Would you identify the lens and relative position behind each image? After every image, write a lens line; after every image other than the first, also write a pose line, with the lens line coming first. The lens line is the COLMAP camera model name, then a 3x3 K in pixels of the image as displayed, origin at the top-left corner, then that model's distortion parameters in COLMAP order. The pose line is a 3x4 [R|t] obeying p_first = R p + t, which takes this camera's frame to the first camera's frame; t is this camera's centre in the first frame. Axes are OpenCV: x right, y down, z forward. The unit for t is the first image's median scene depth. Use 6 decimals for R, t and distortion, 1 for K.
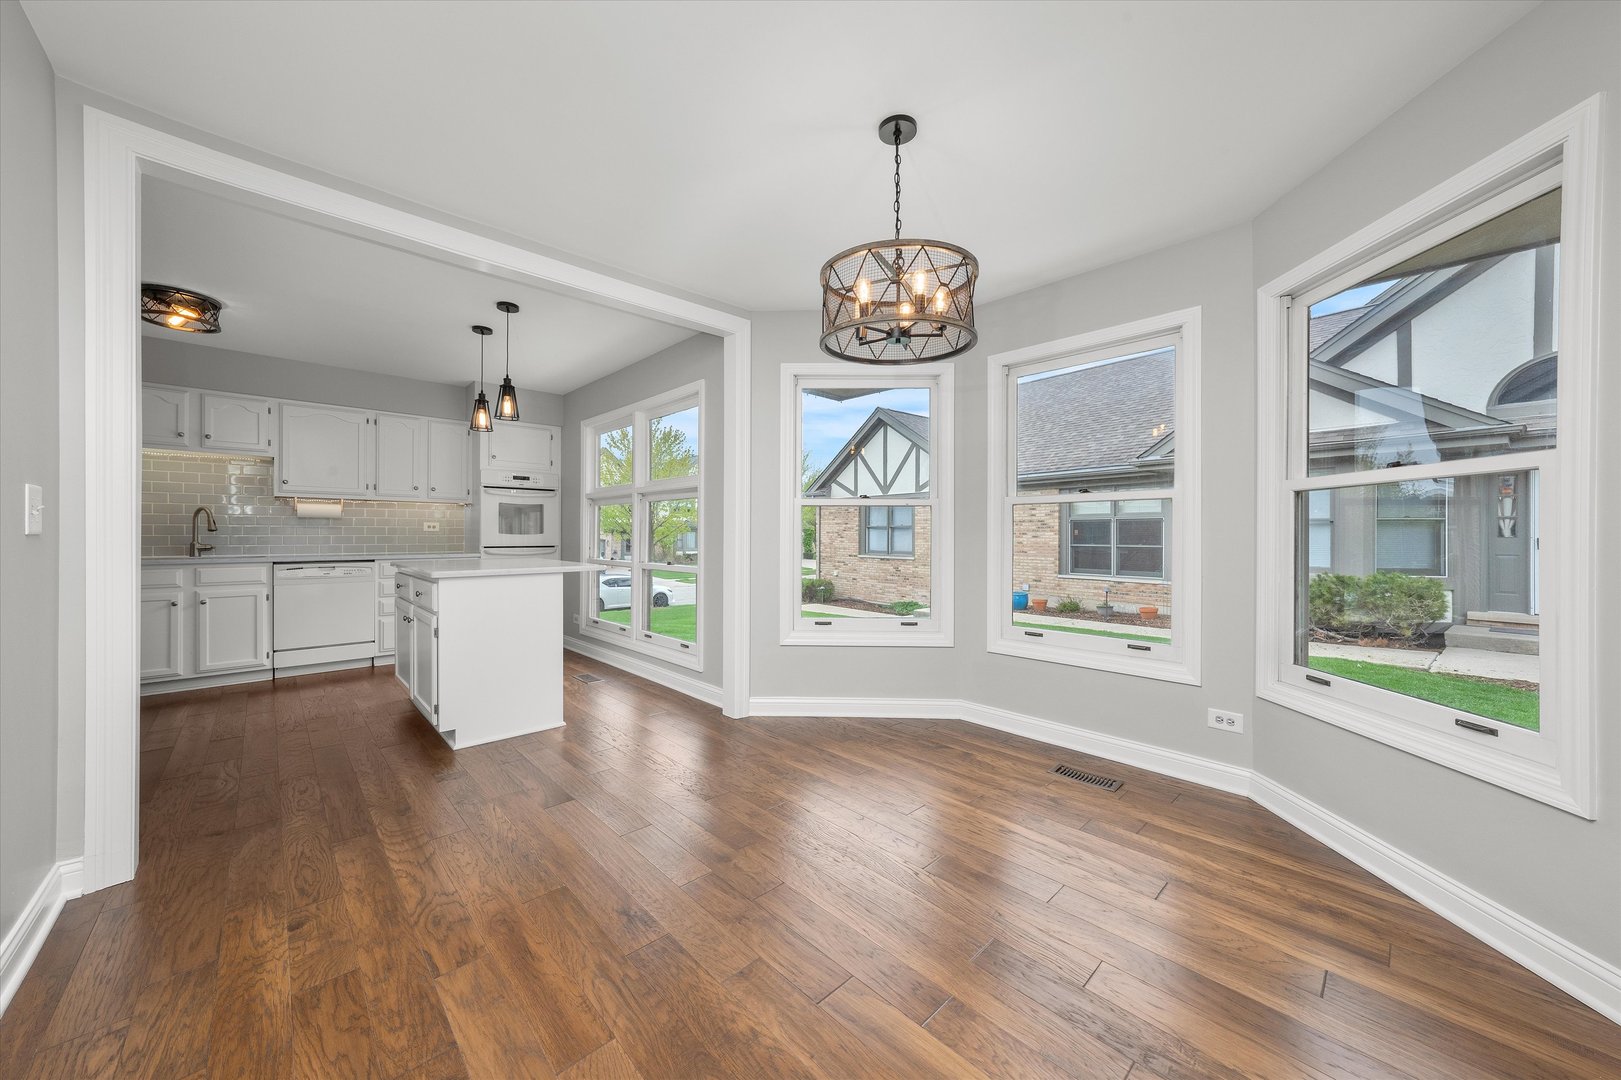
lens RADIAL K [[569.7, 0, 811.0], [0, 569.7, 535.8], [0, 0, 1]] dist [-0.015136, 0.000218]
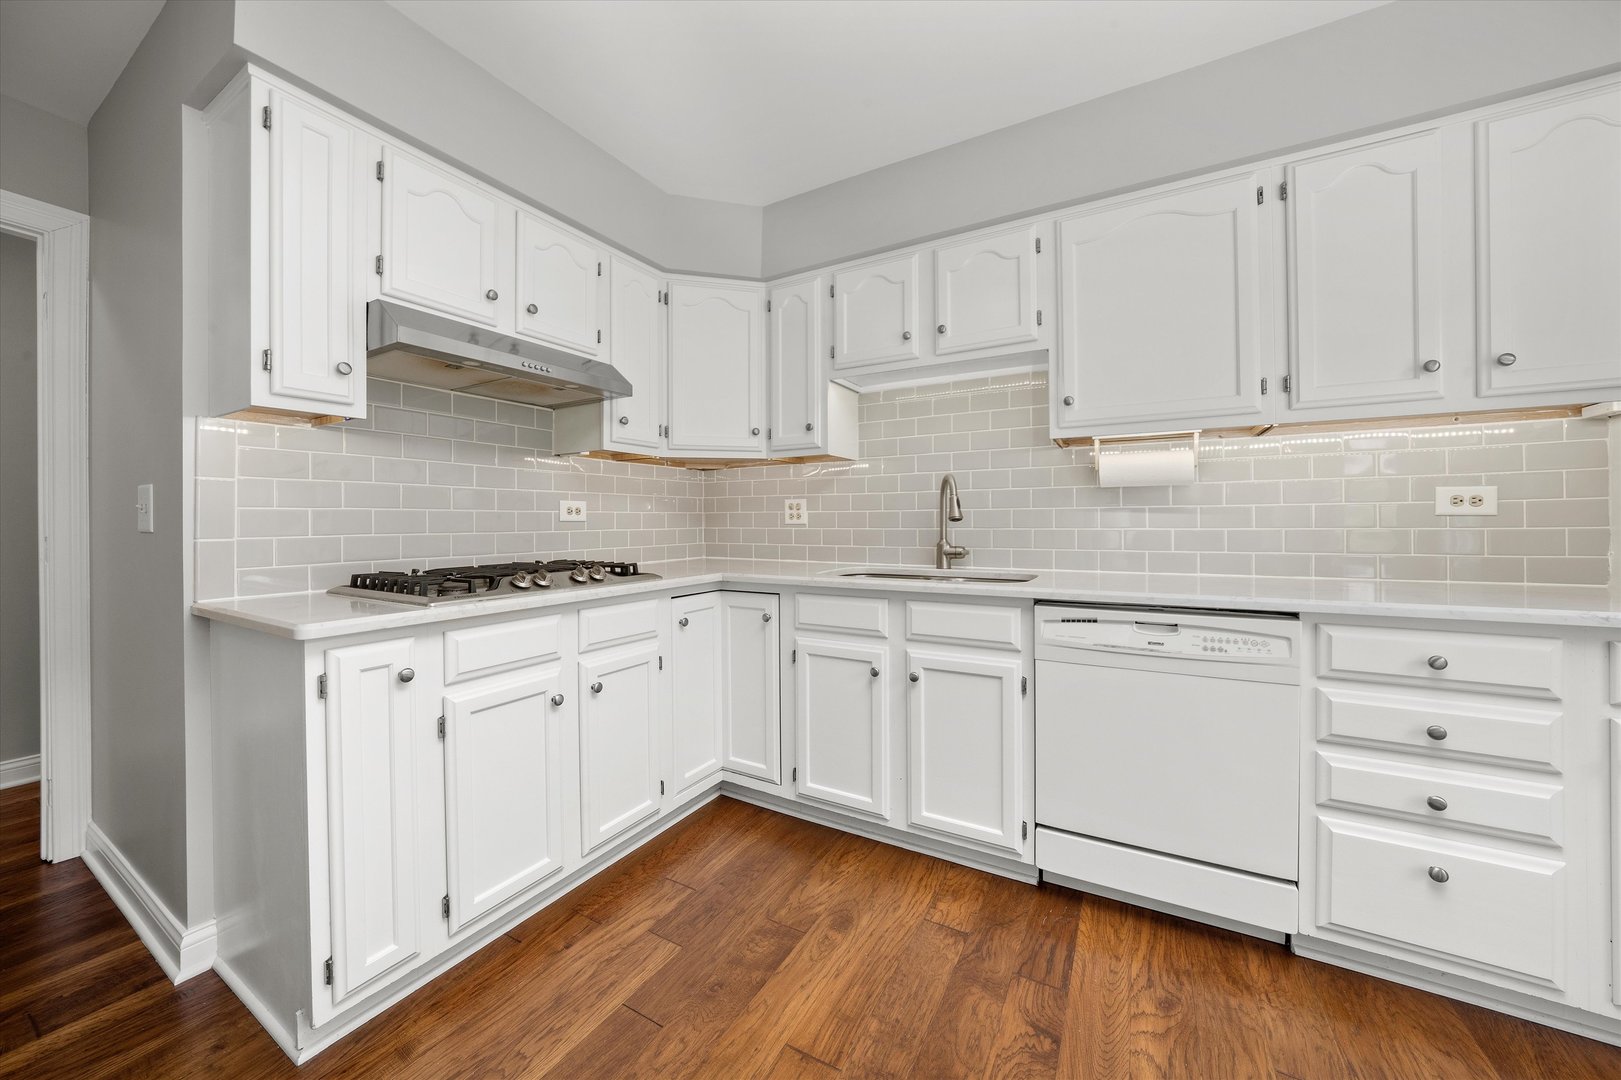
lens RADIAL K [[581.5, 0, 810.3], [0, 581.5, 522.9], [0, 0, 1]] dist [-0.011989, 0.000338]
pose [[0.284278, -0.005861, -0.958724, -0.600797], [0.005154, 0.999976, -0.004584, -0.004925], [0.958728, -0.003638, 0.284301, 0.721537]]
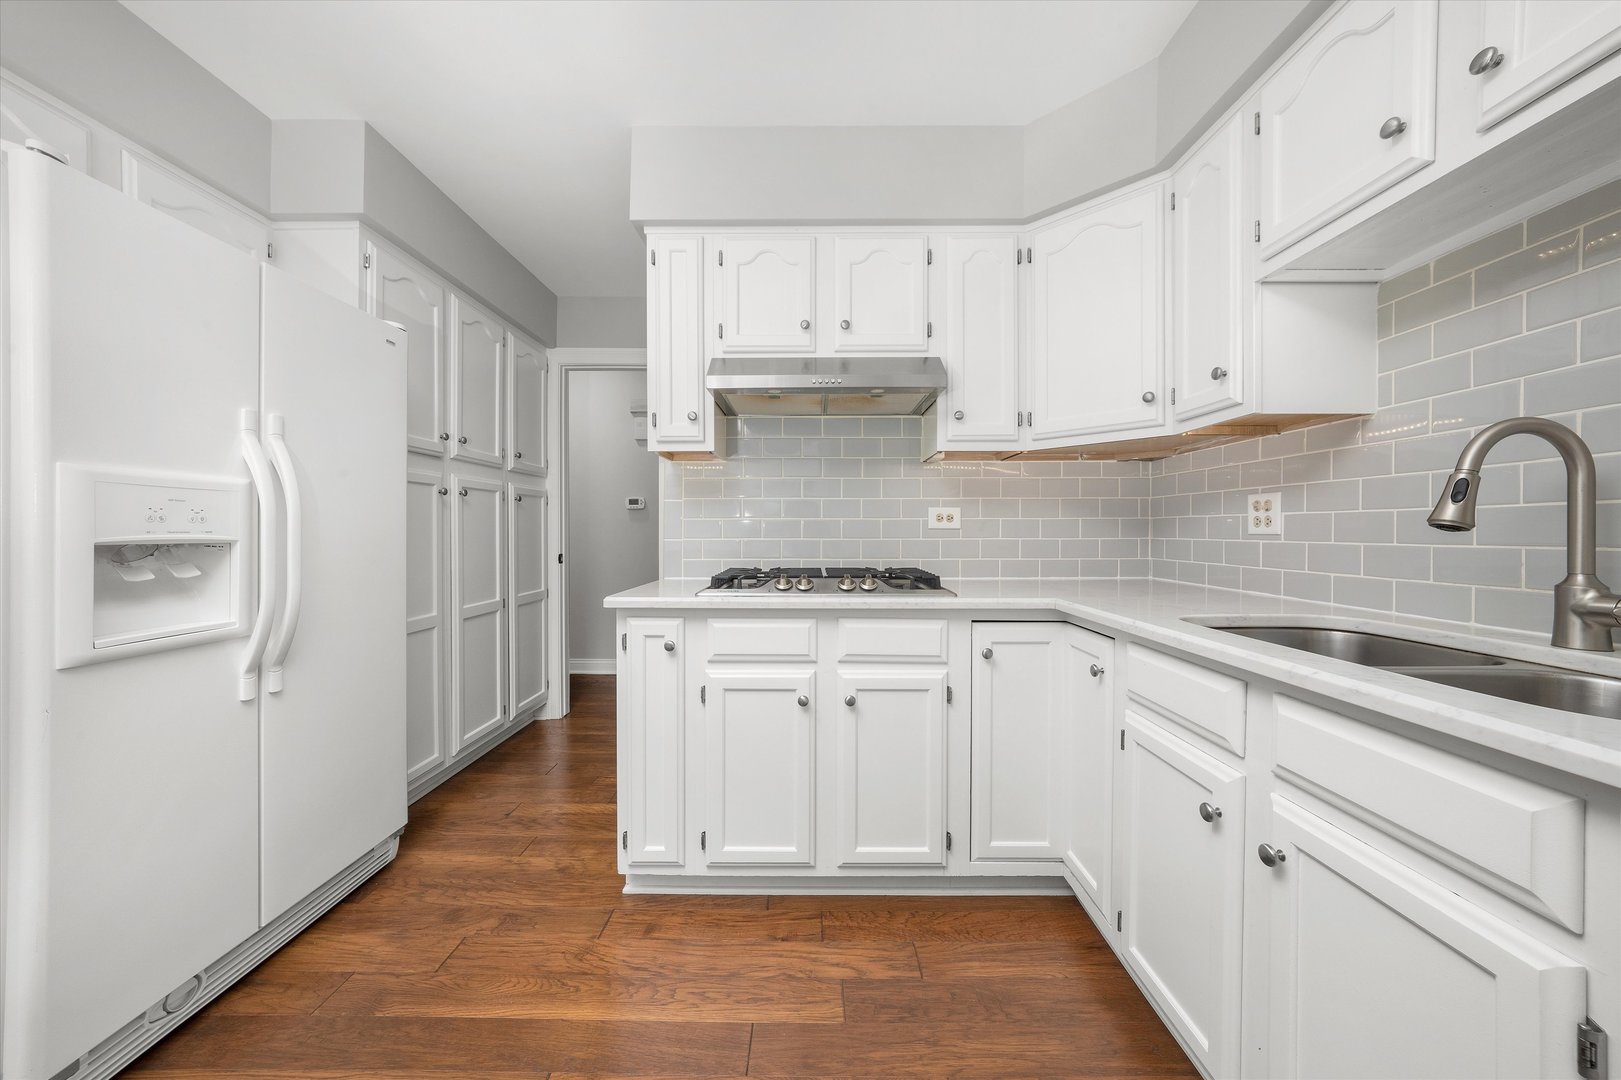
lens RADIAL K [[569.7, 0, 811.0], [0, 569.7, 535.8], [0, 0, 1]] dist [-0.015136, 0.000218]
pose [[-0.694339, -0.000610, -0.719648, -0.738870], [-0.006444, 0.999965, 0.005370, -0.005665], [0.719620, 0.008365, -0.694318, 0.940856]]
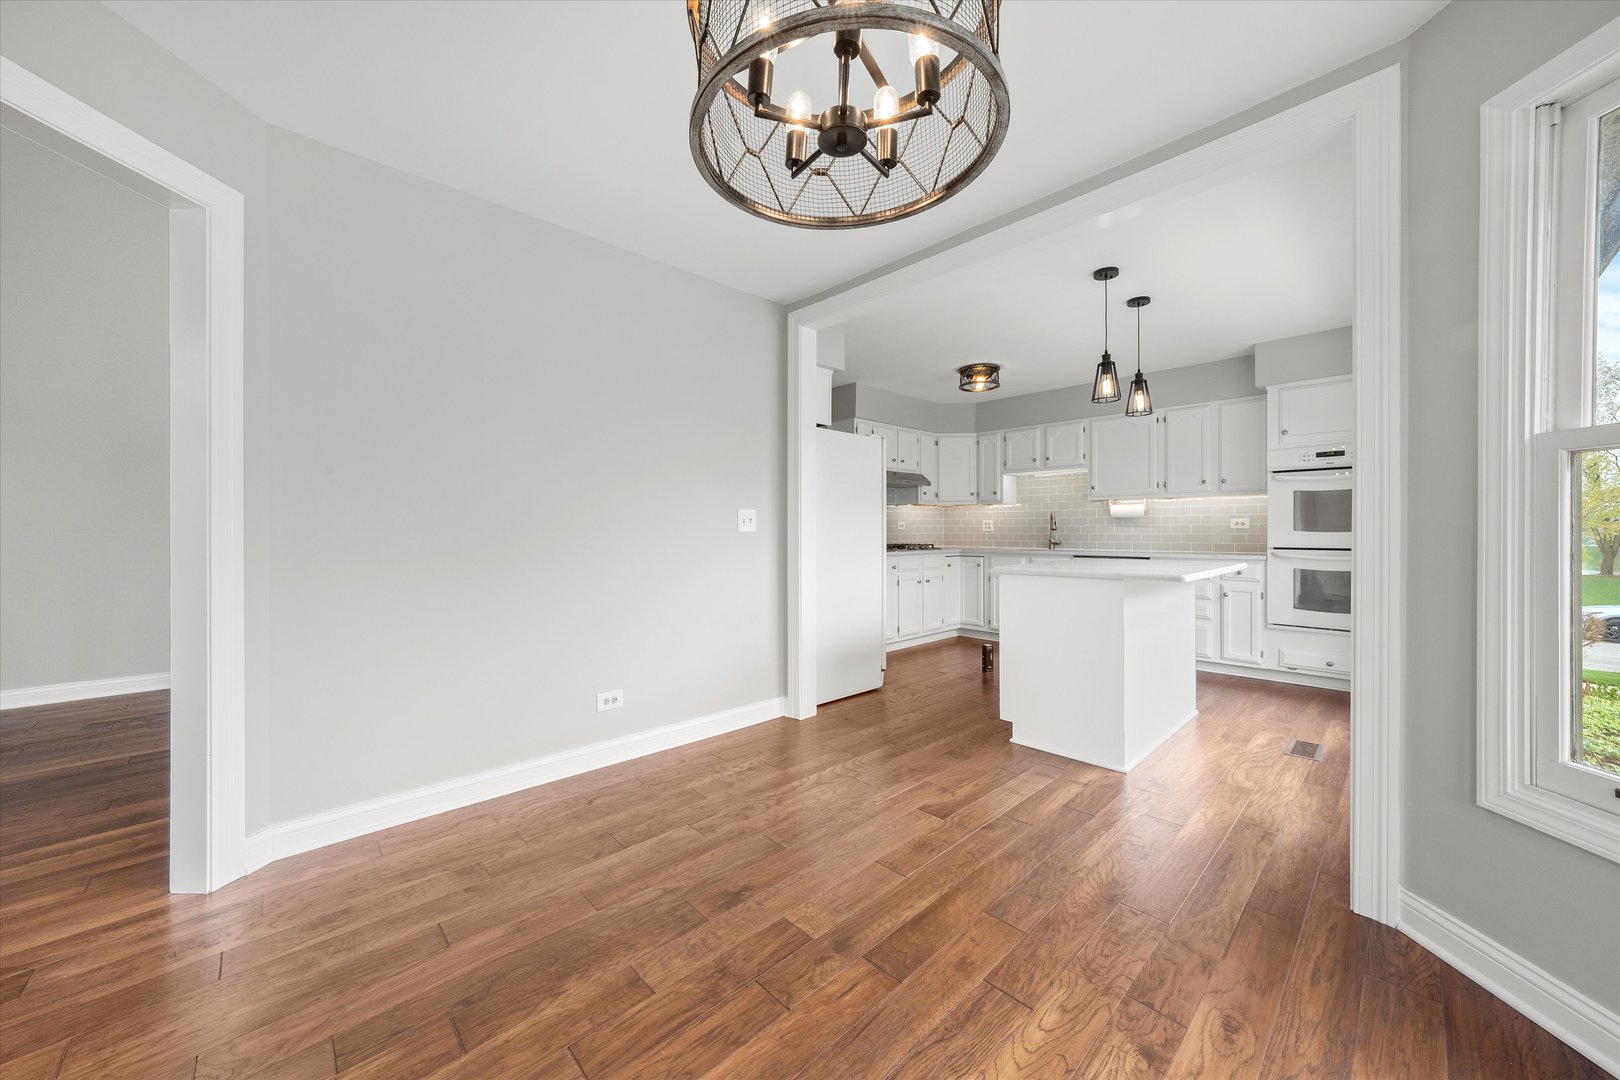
lens RADIAL K [[581.5, 0, 806.1], [0, 581.5, 530.3], [0, 0, 1]] dist [-0.014086, 0.006745]
pose [[-0.008349, -0.004738, -0.999954, 0.290960], [-0.000152, 0.999989, -0.004737, -0.001173], [0.999965, 0.000113, -0.008349, 0.427859]]
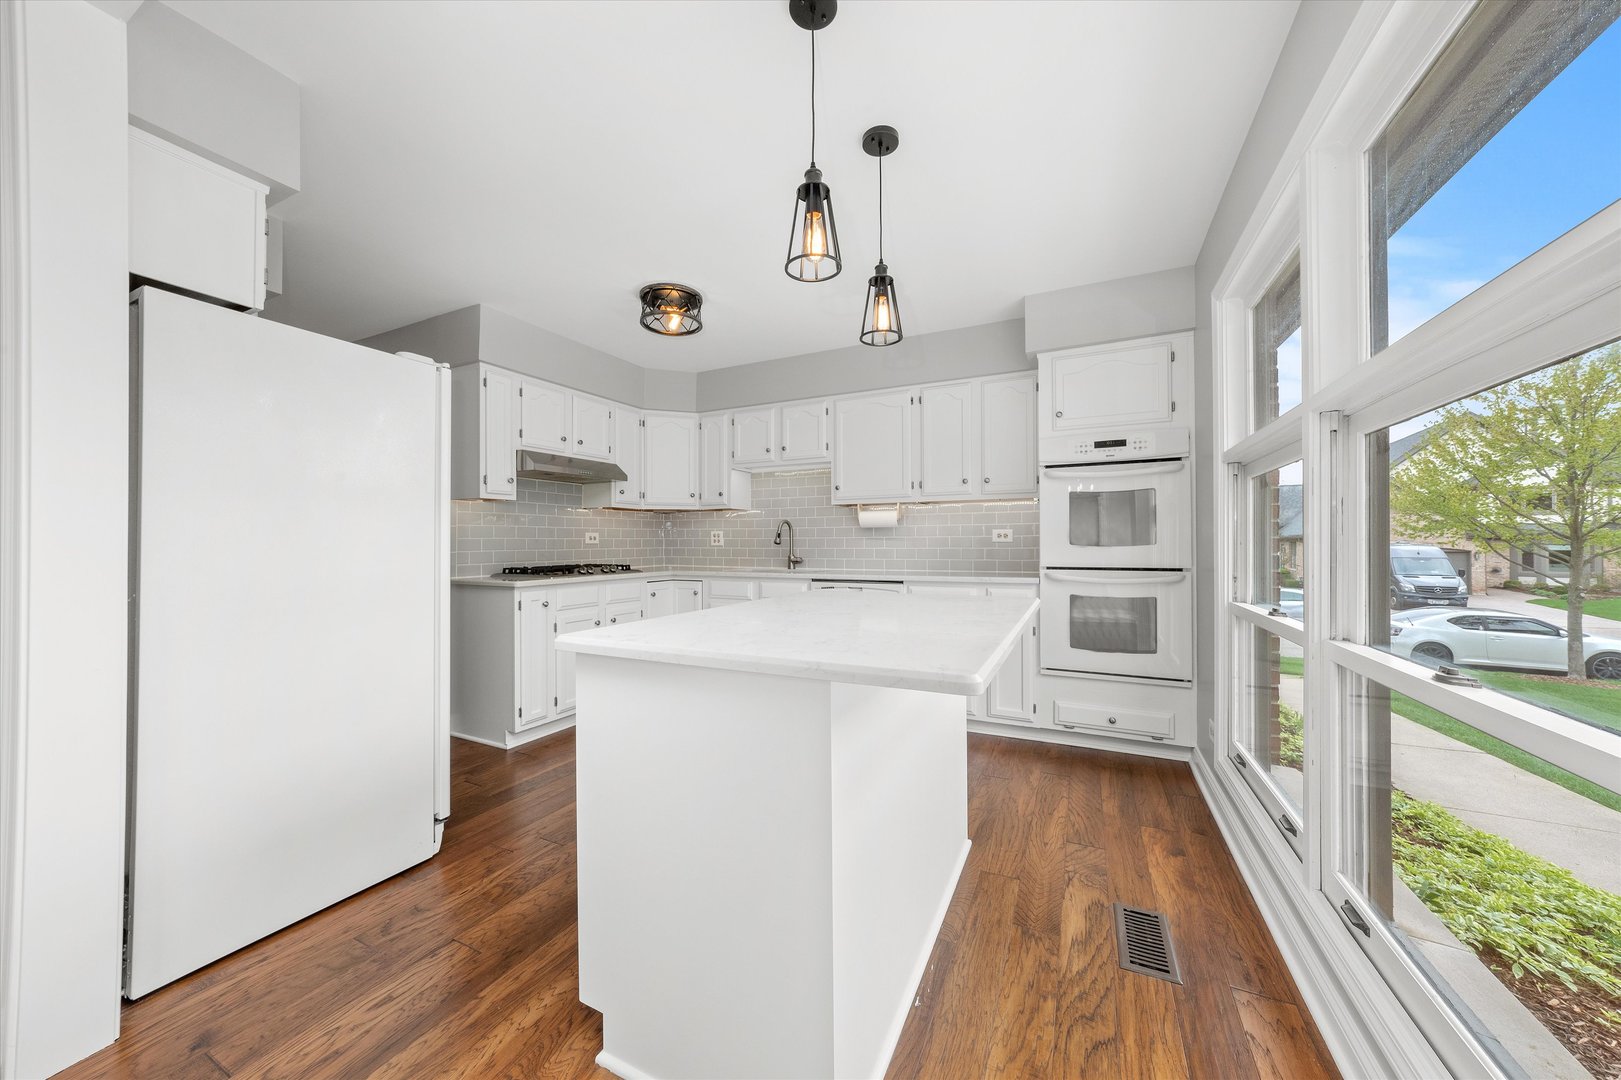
lens RADIAL K [[566.4, 0, 802.1], [0, 566.4, 540.9], [0, 0, 1]] dist [0.000589, 0.000036]
pose [[0.335976, -0.010066, -0.941817, -0.118451], [0.003843, 0.999949, -0.009317, -0.004492], [0.941863, -0.000489, 0.335997, 0.674056]]
